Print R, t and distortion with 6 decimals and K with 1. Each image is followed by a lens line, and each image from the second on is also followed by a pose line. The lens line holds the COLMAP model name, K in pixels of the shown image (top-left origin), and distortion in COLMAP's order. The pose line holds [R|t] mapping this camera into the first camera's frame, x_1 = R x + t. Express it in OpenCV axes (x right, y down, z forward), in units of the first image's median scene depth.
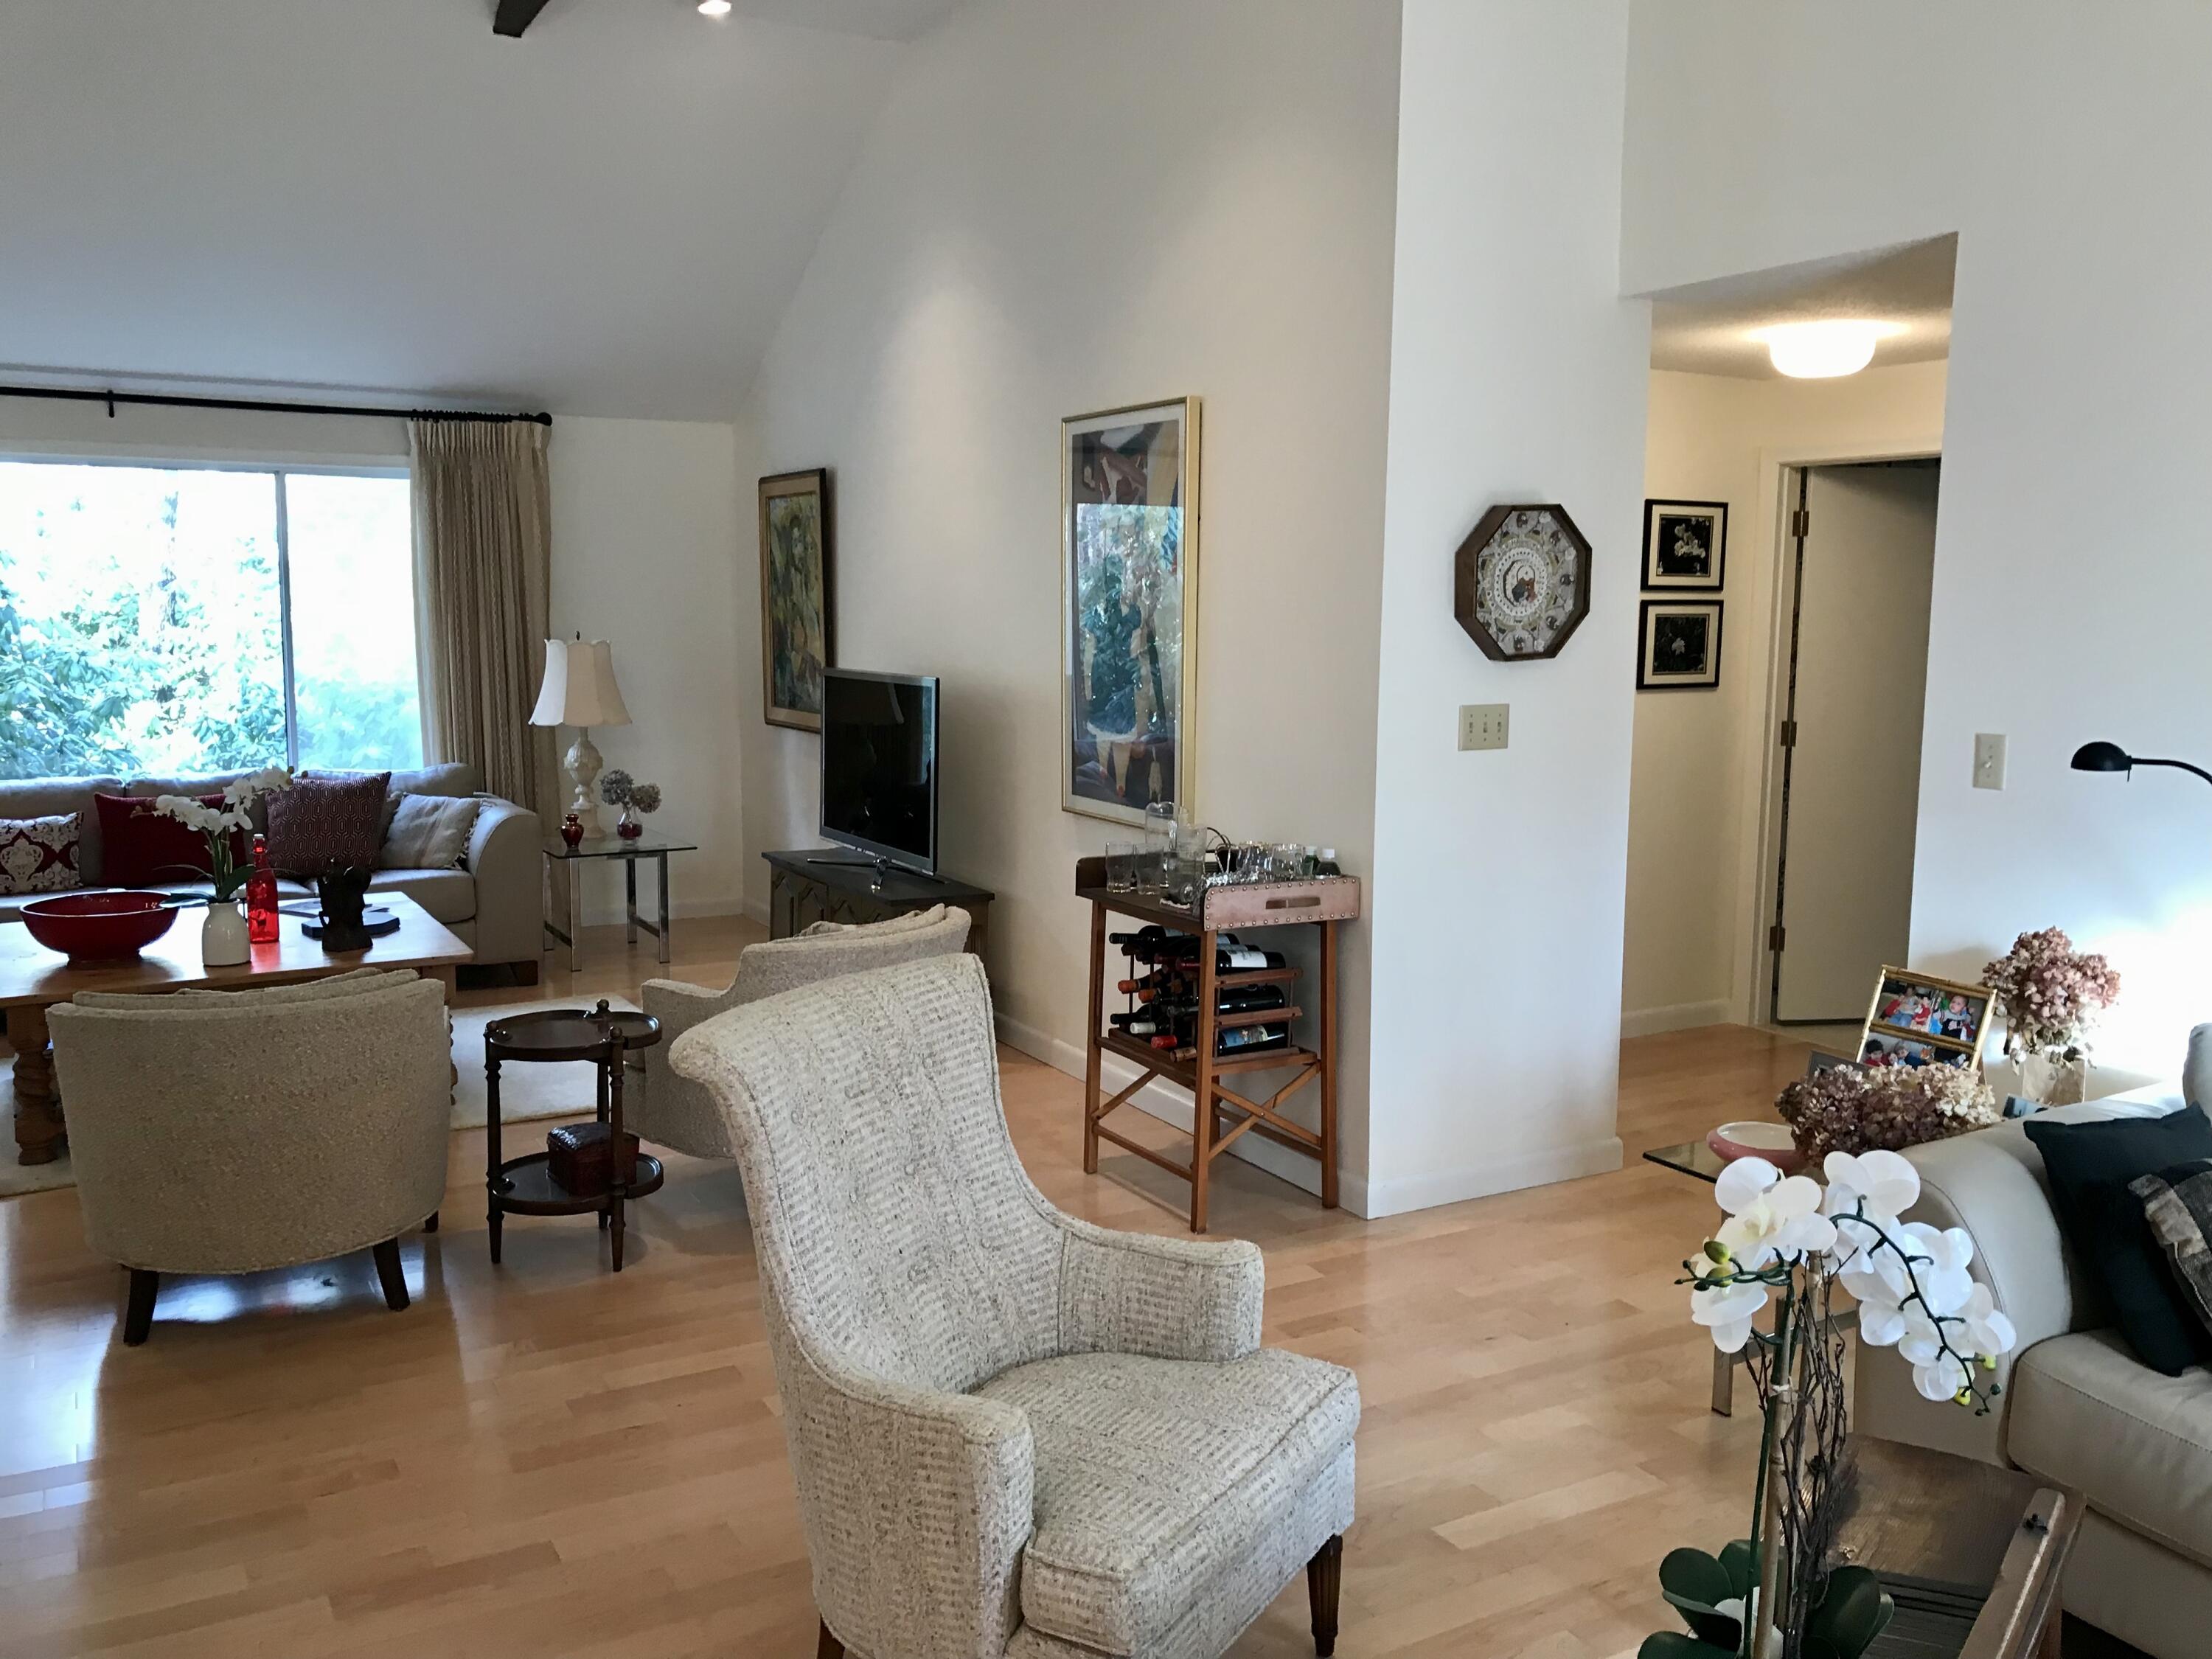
lens RADIAL K [[1837.7, 0, 1092.9], [0, 1837.7, 808.9], [0, 0, 1]] dist [0.060696, -0.008821]
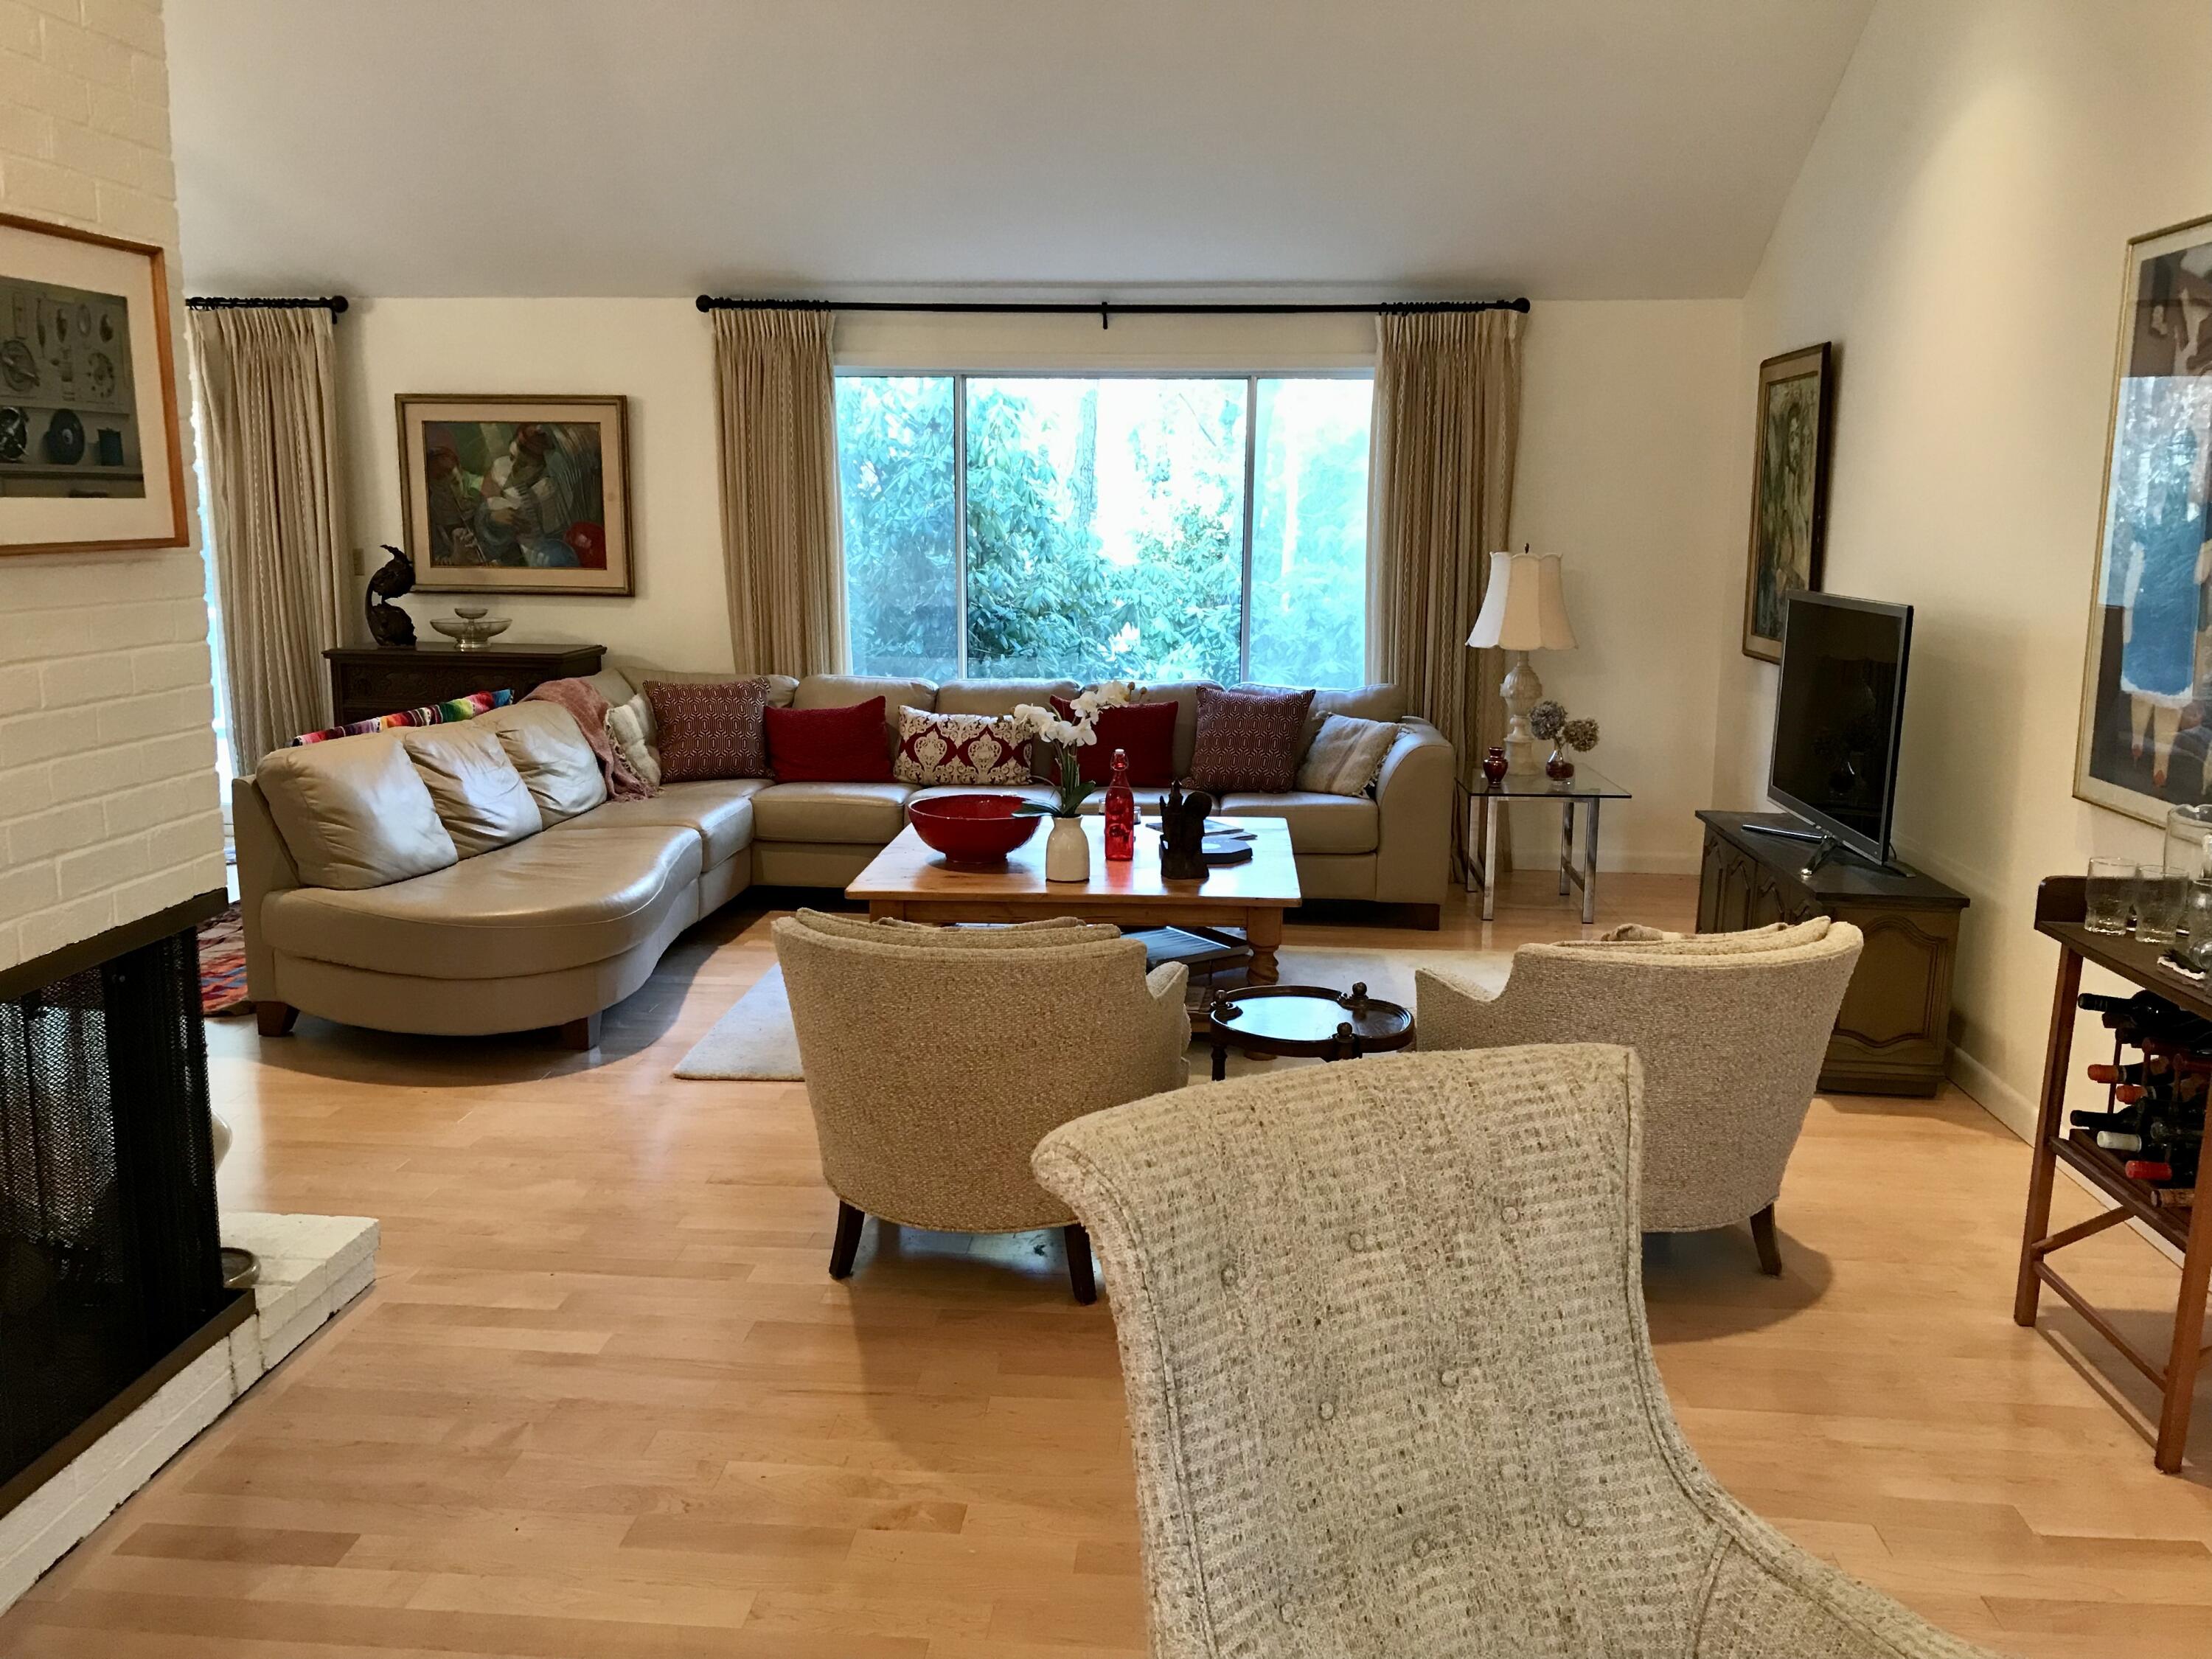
lens RADIAL K [[1814.2, 0, 1097.4], [0, 1814.2, 818.9], [0, 0, 1]] dist [0.026559, -0.018451]
pose [[0.827784, 0.096450, -0.552694, 0.066421], [-0.067785, 0.995089, 0.072129, -0.017652], [0.556936, -0.022243, 0.830257, 0.211508]]
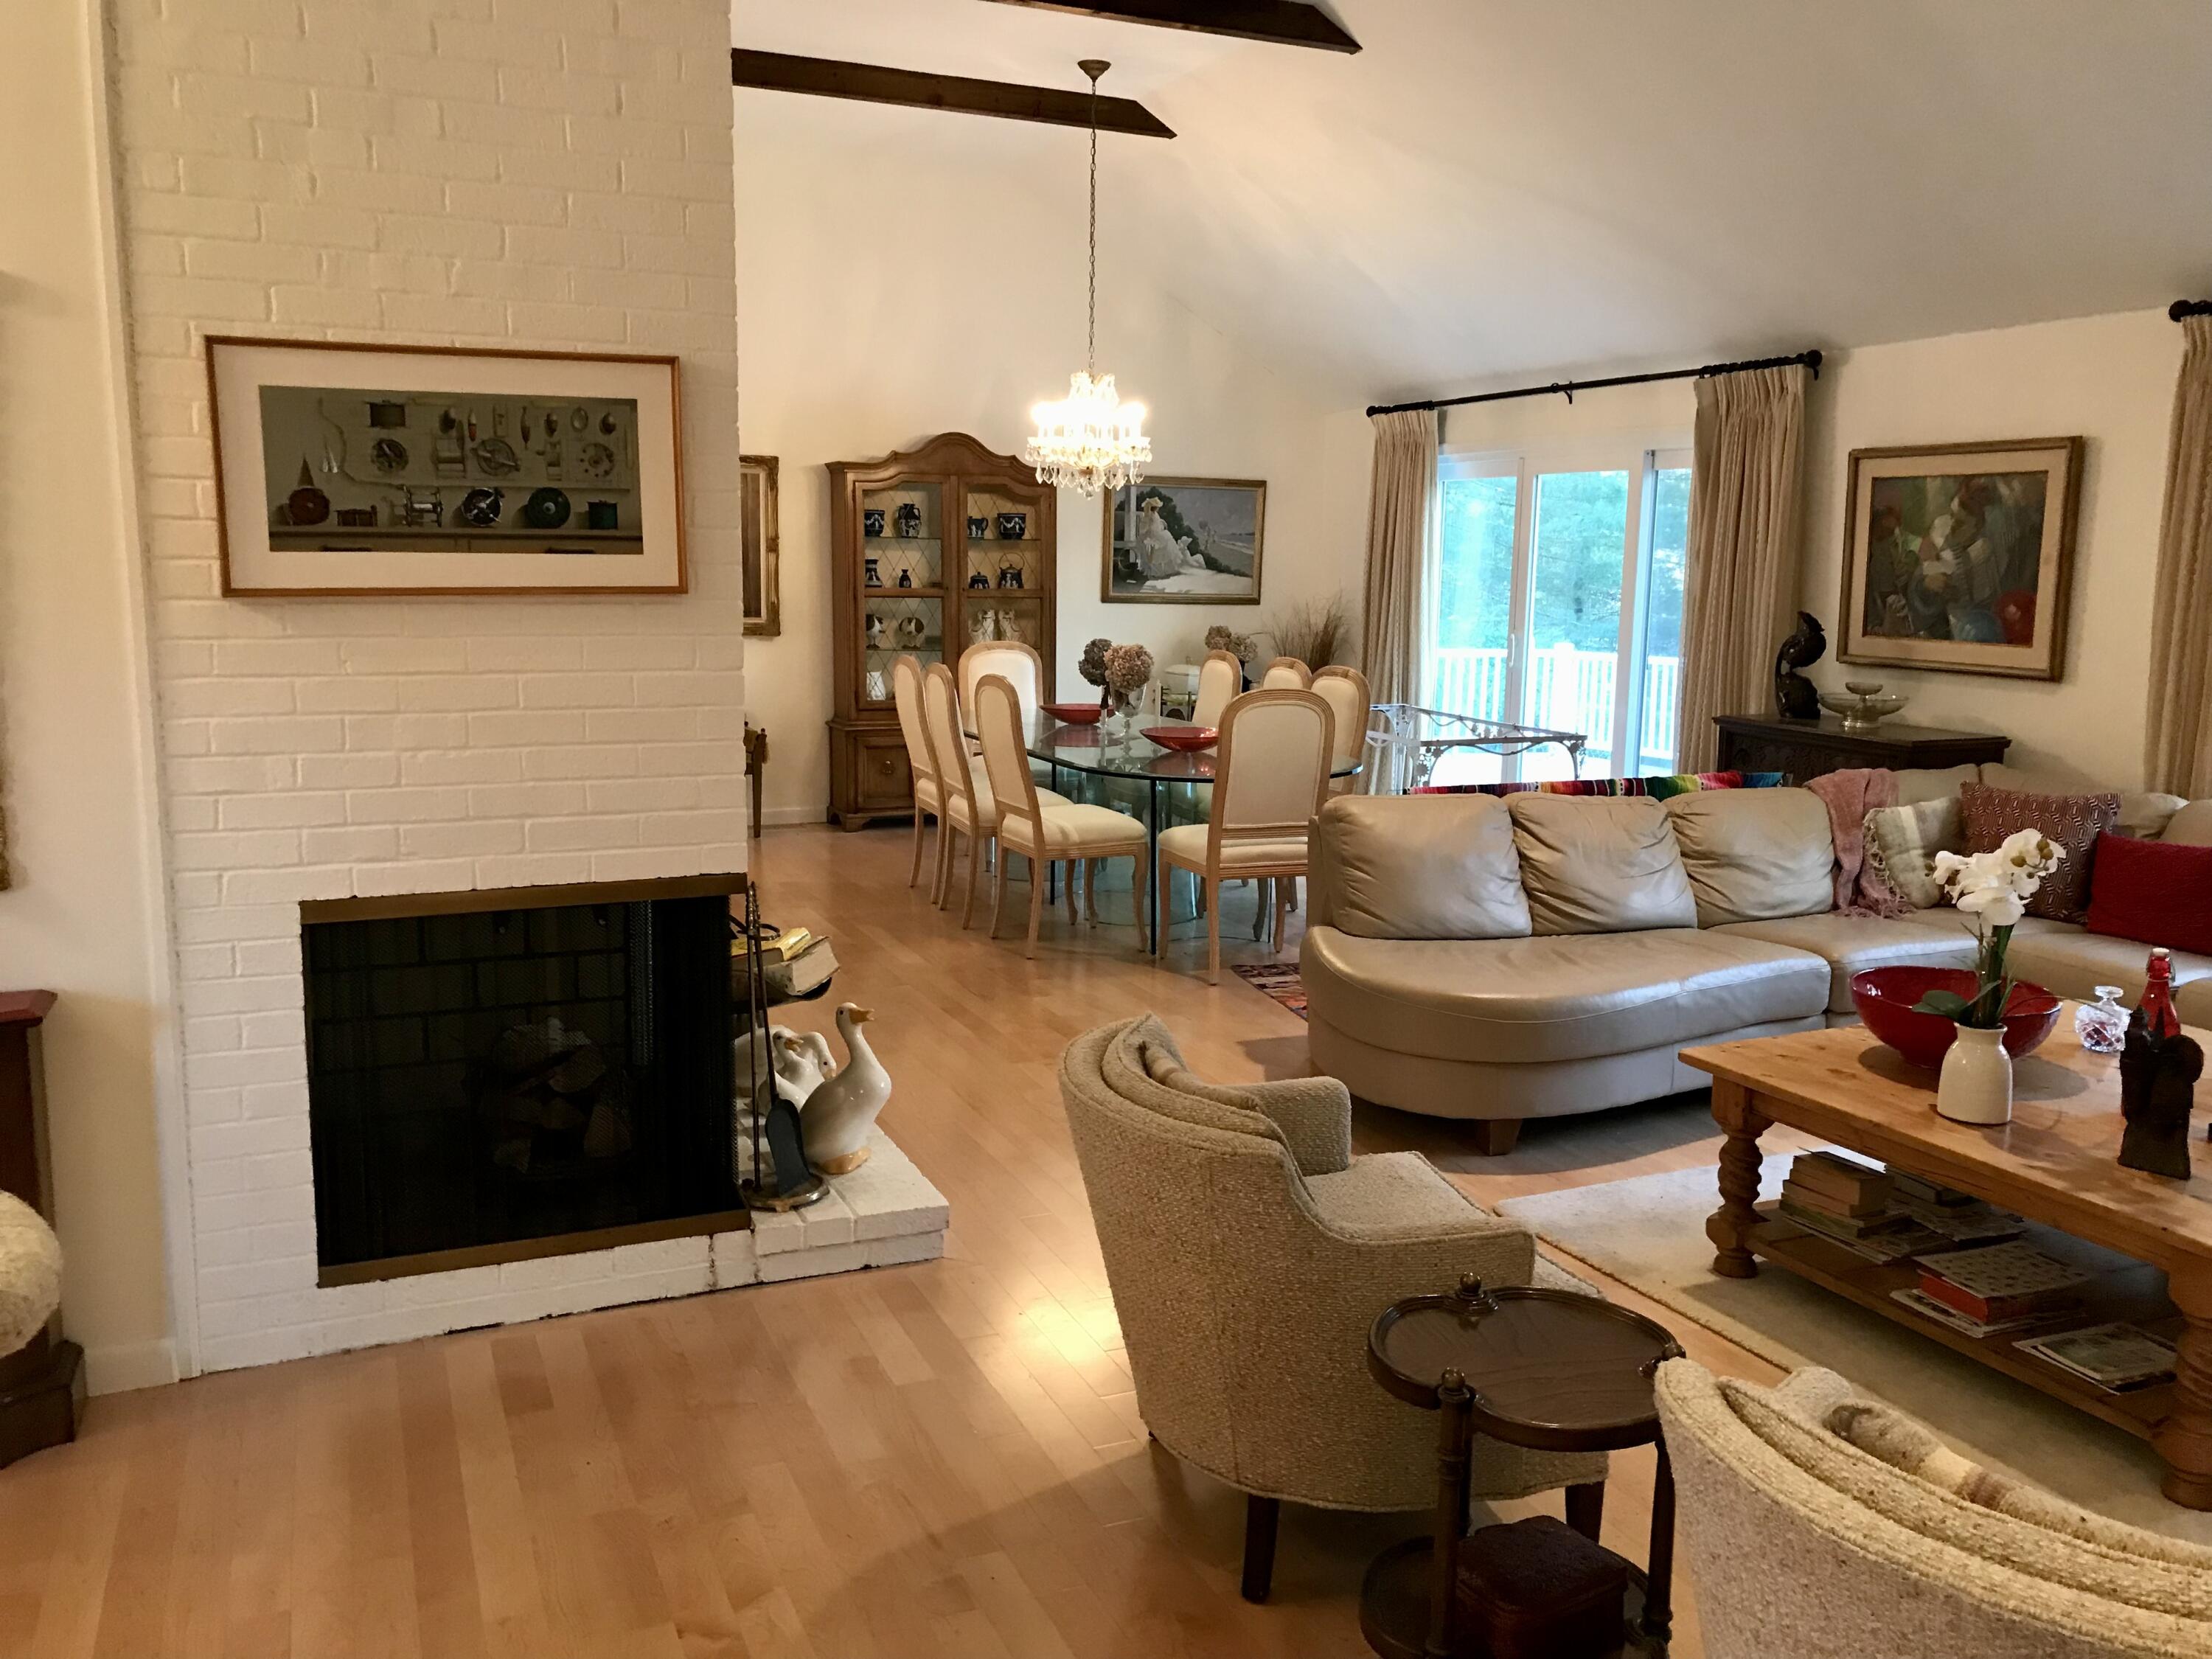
lens RADIAL K [[1814.2, 0, 1097.4], [0, 1814.2, 818.9], [0, 0, 1]] dist [0.026559, -0.018451]
pose [[-0.106810, 0.138605, -0.984571, 0.183346], [-0.126558, 0.980286, 0.151731, -0.075225], [0.986192, 0.140811, -0.087163, 0.690815]]
